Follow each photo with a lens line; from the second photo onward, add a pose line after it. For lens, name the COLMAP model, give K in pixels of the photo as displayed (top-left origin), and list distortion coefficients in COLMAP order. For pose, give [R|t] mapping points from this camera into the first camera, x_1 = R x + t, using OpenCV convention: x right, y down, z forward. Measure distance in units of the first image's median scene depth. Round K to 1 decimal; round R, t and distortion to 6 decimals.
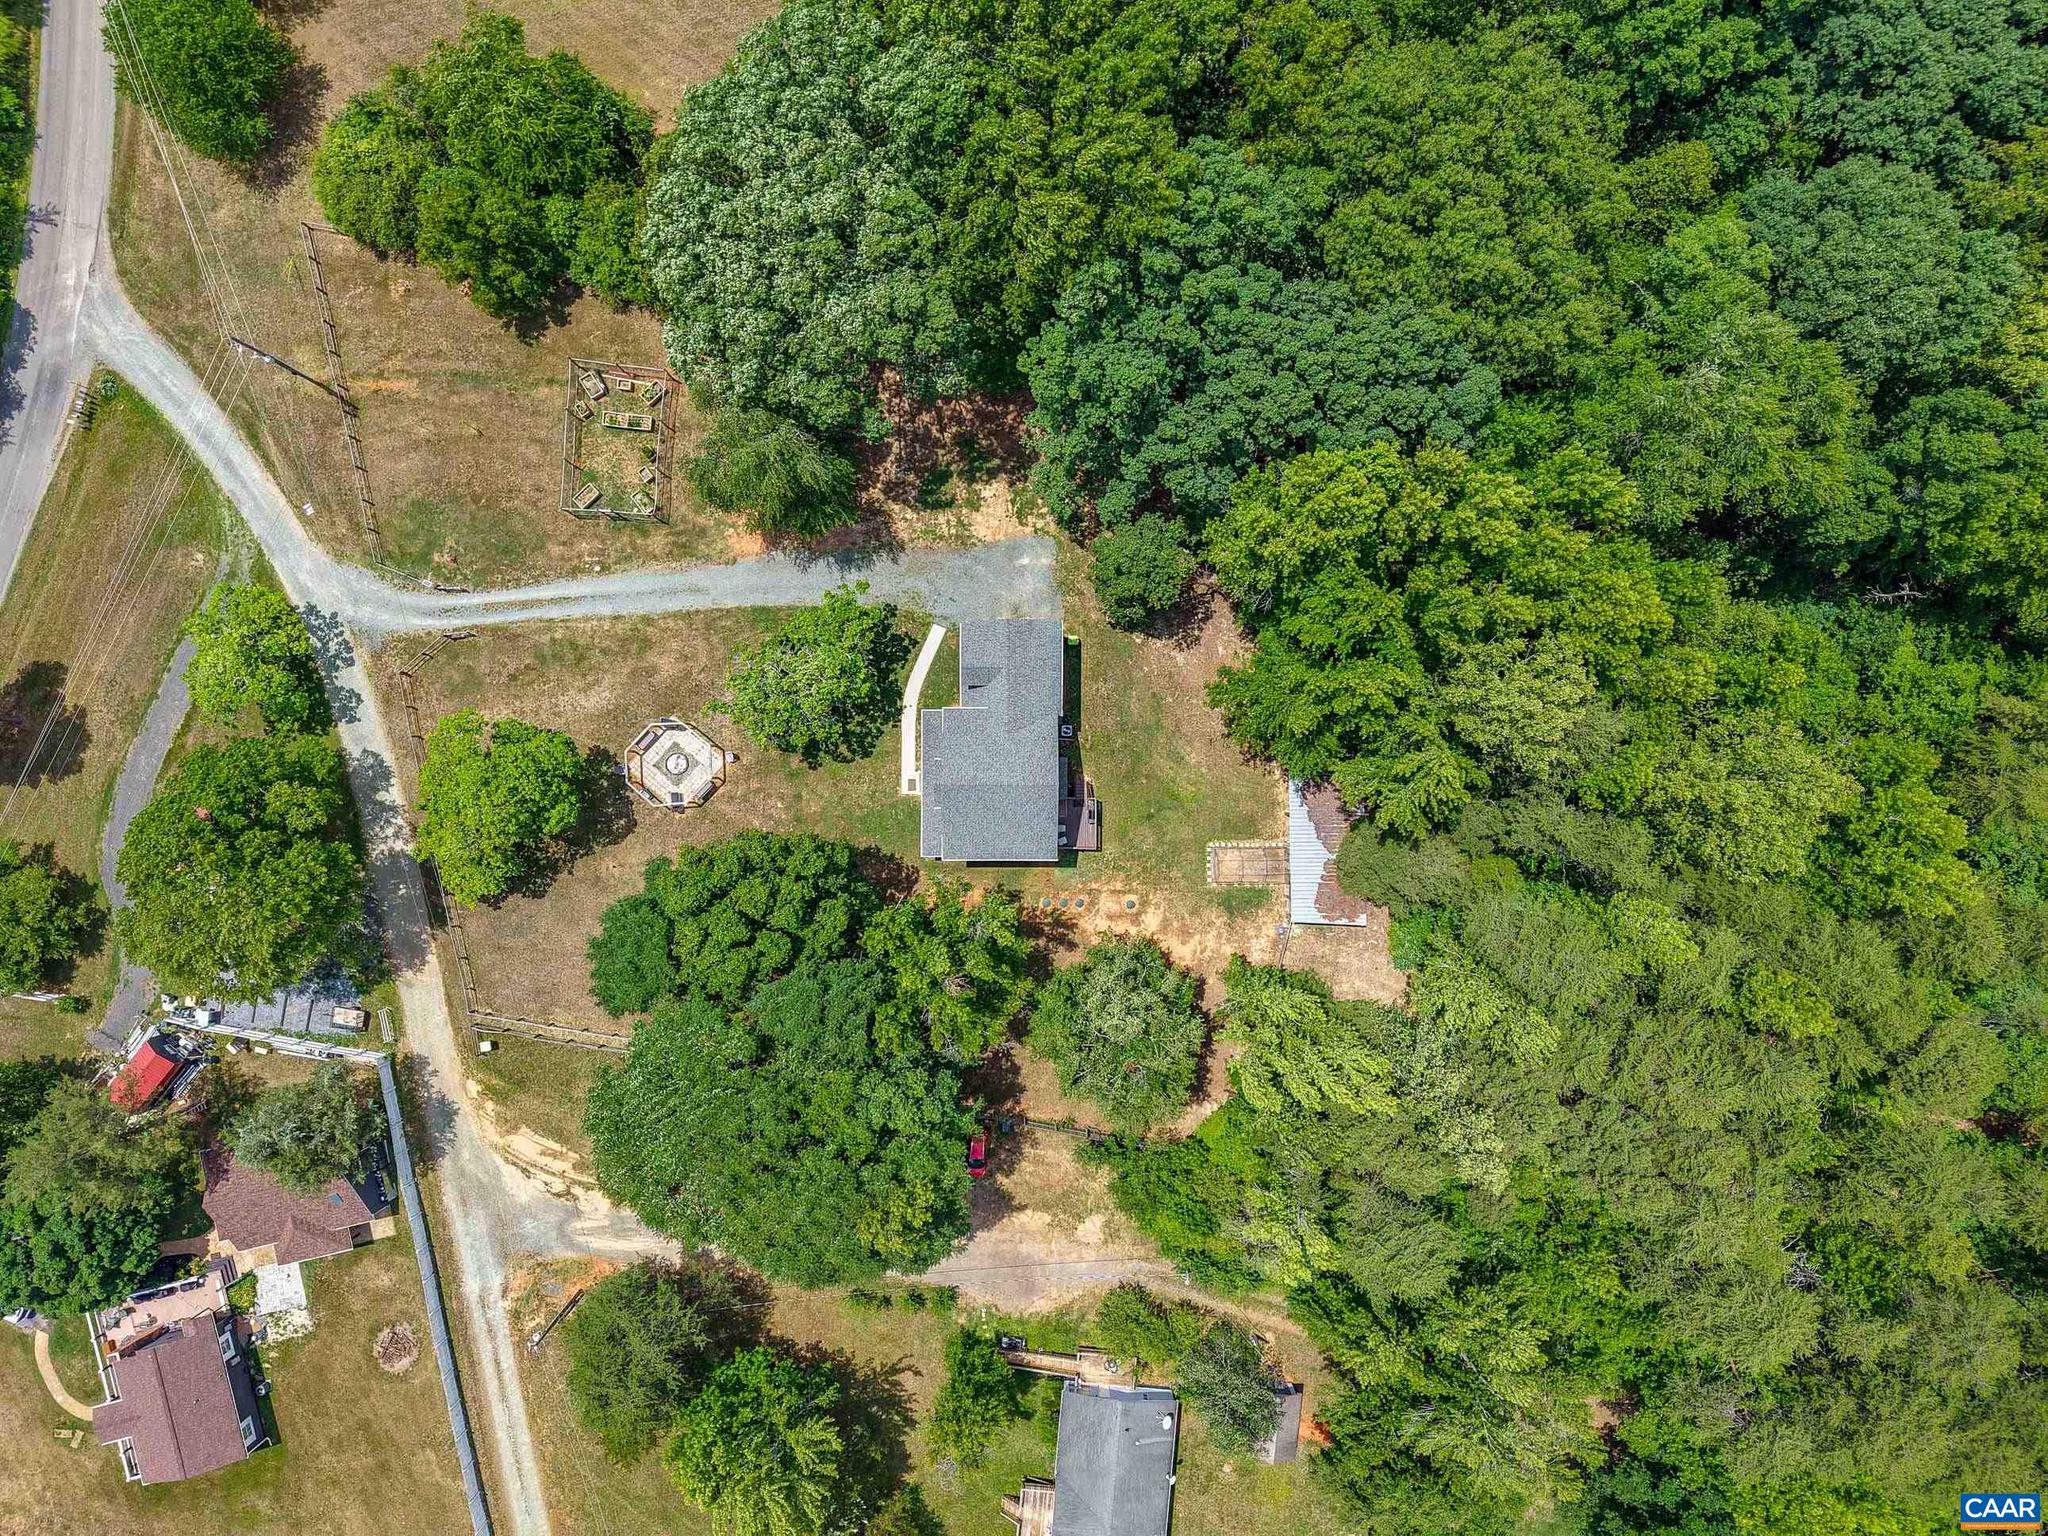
lens RADIAL K [[1376.5, 0, 1025.1], [0, 1376.5, 779.0], [0, 0, 1]] dist [0.000003, -0.002576]
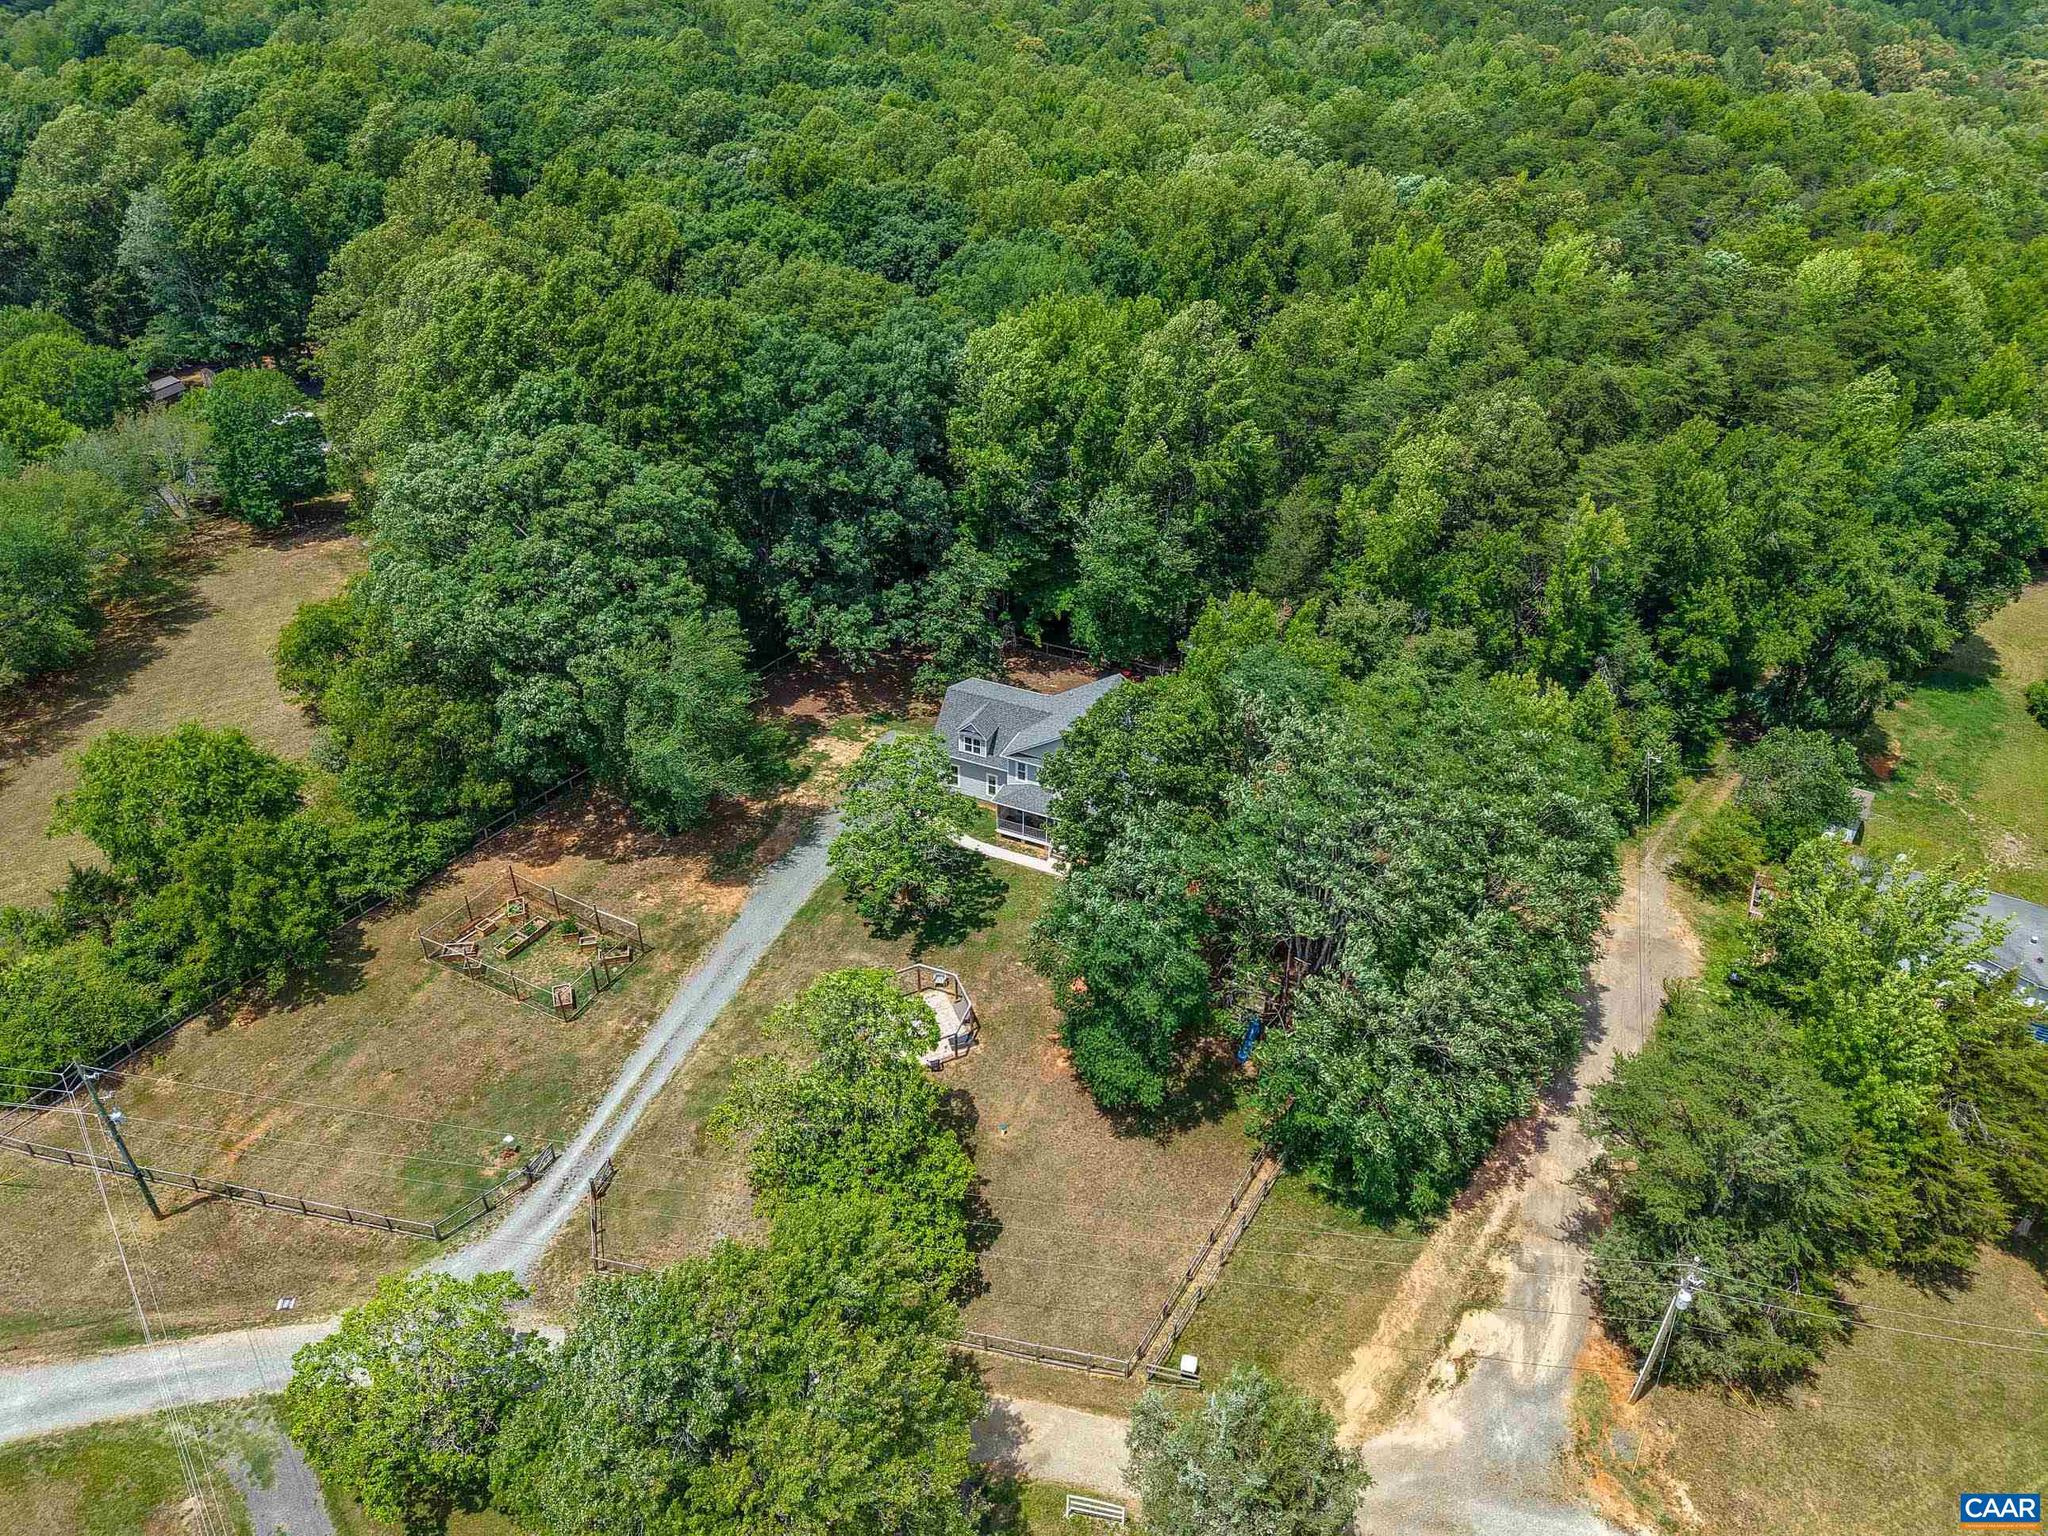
lens RADIAL K [[1368.5, 0, 1025.8], [0, 1368.5, 790.7], [0, 0, 1]] dist [0.000197, -0.001971]
pose [[0.404698, -0.534969, 0.741639, -0.723135], [0.914422, 0.243173, -0.323574, 0.259016], [-0.007244, 0.809120, 0.587599, 0.440416]]
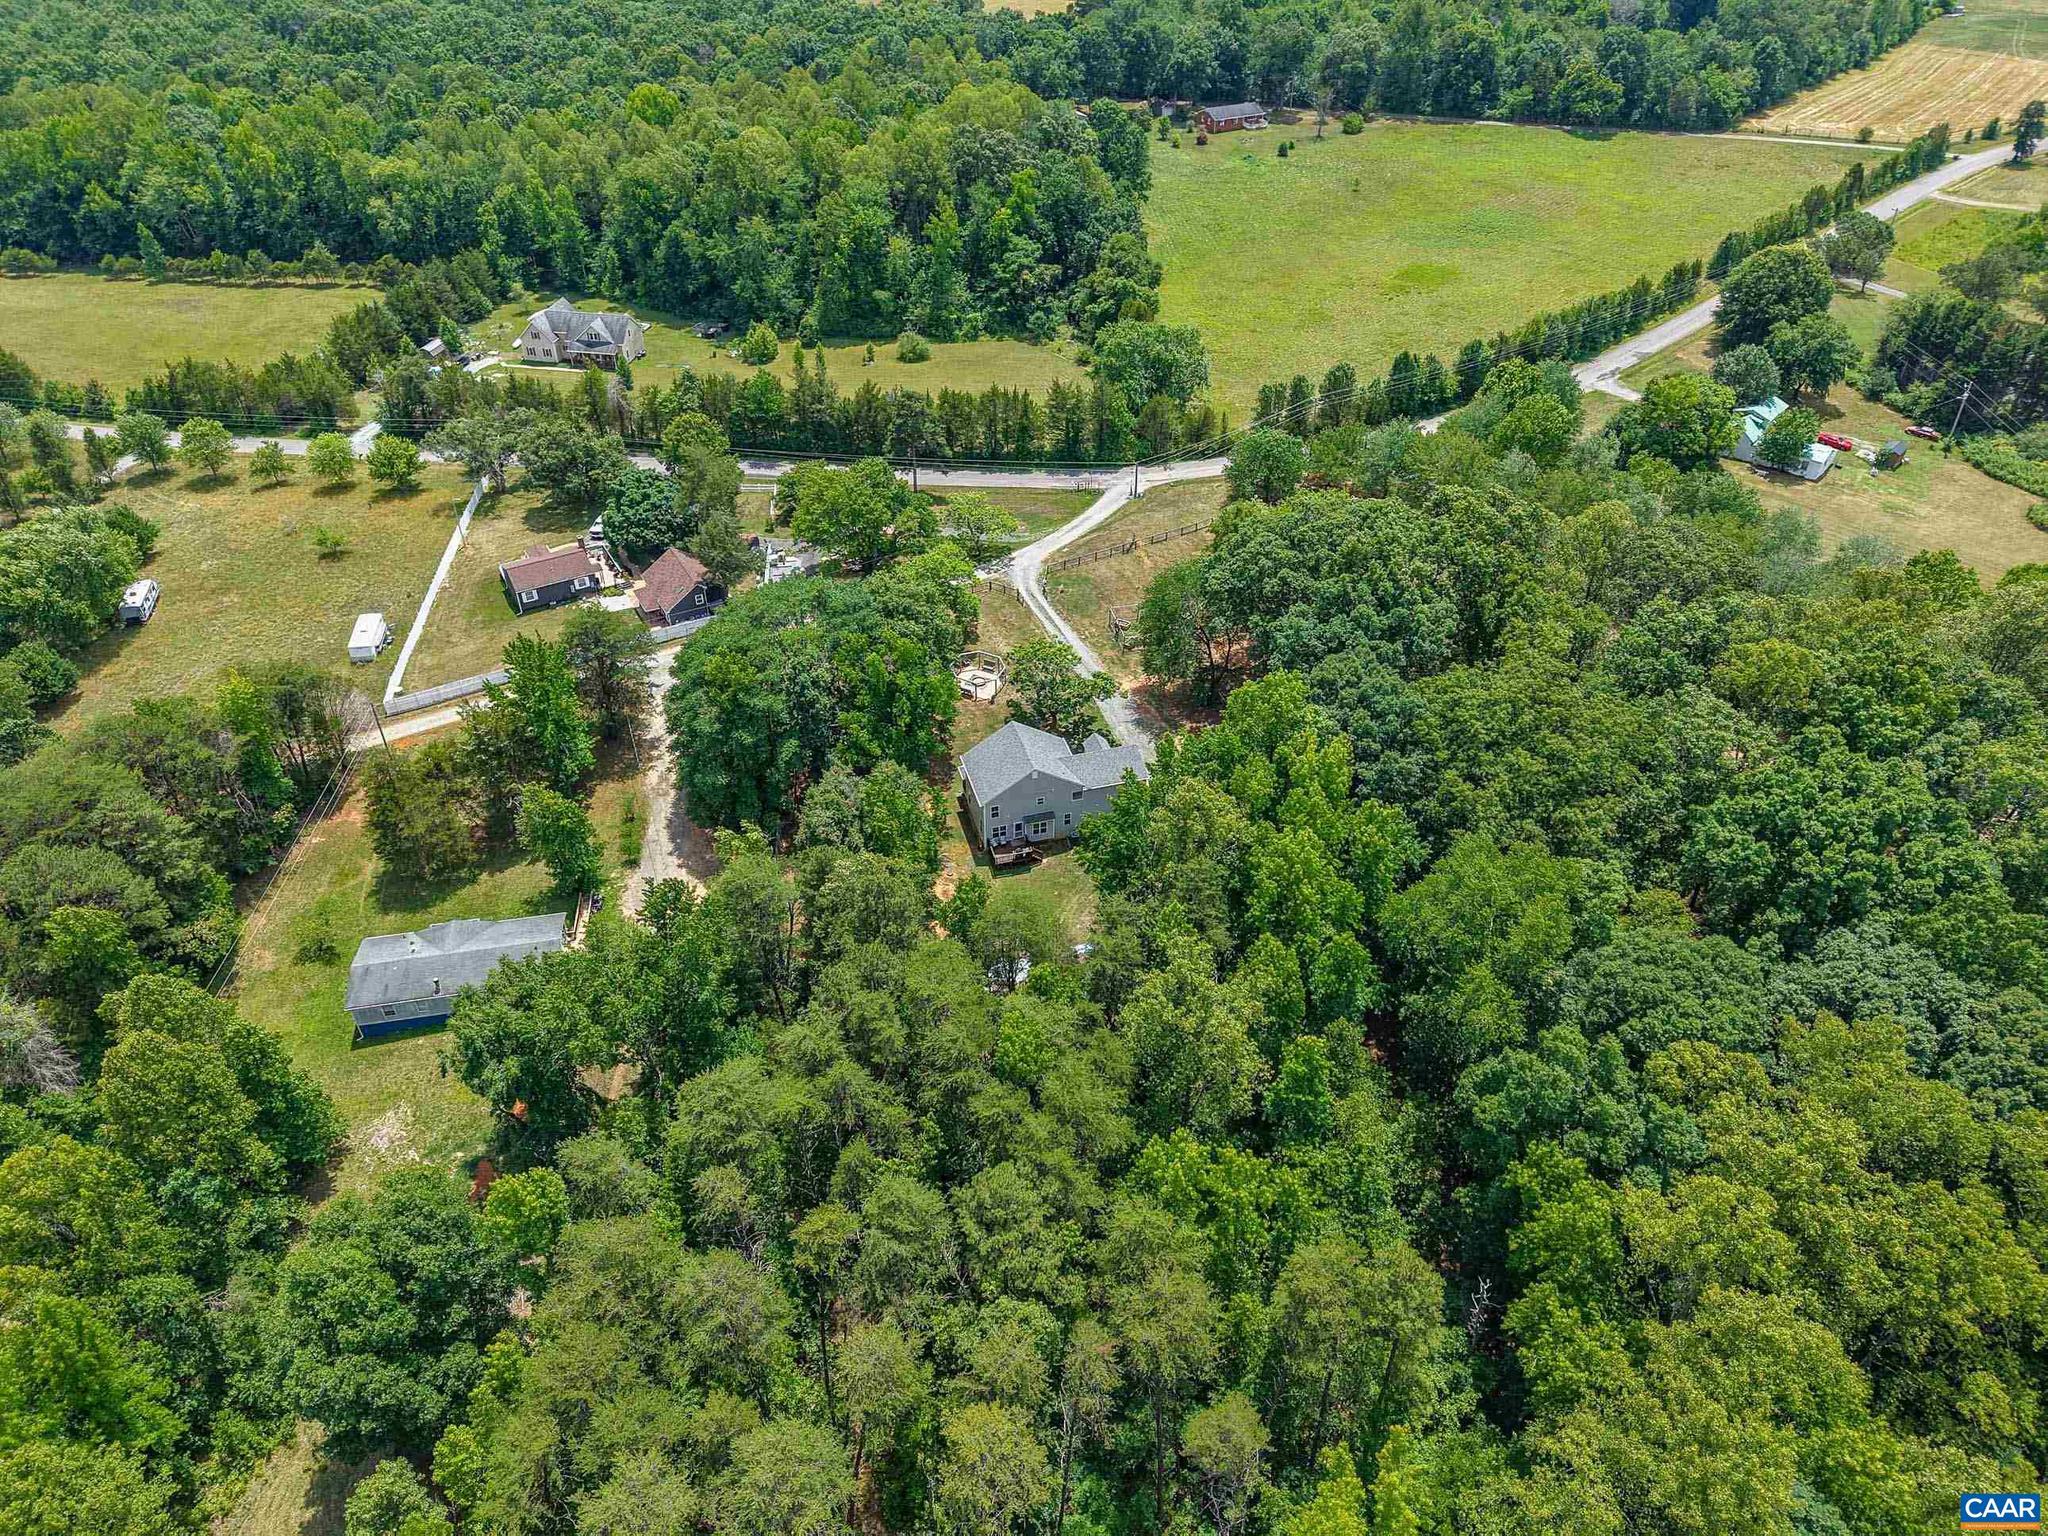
lens RADIAL K [[1370.8, 0, 1024.0], [0, 1370.8, 768.0], [0, 0, 1]] dist [0.020537, -0.016848]
pose [[0.270509, 0.599894, -0.752963, 0.982456], [-0.962696, 0.163368, -0.215700, 0.287504], [-0.006387, 0.783223, 0.621708, 0.112801]]
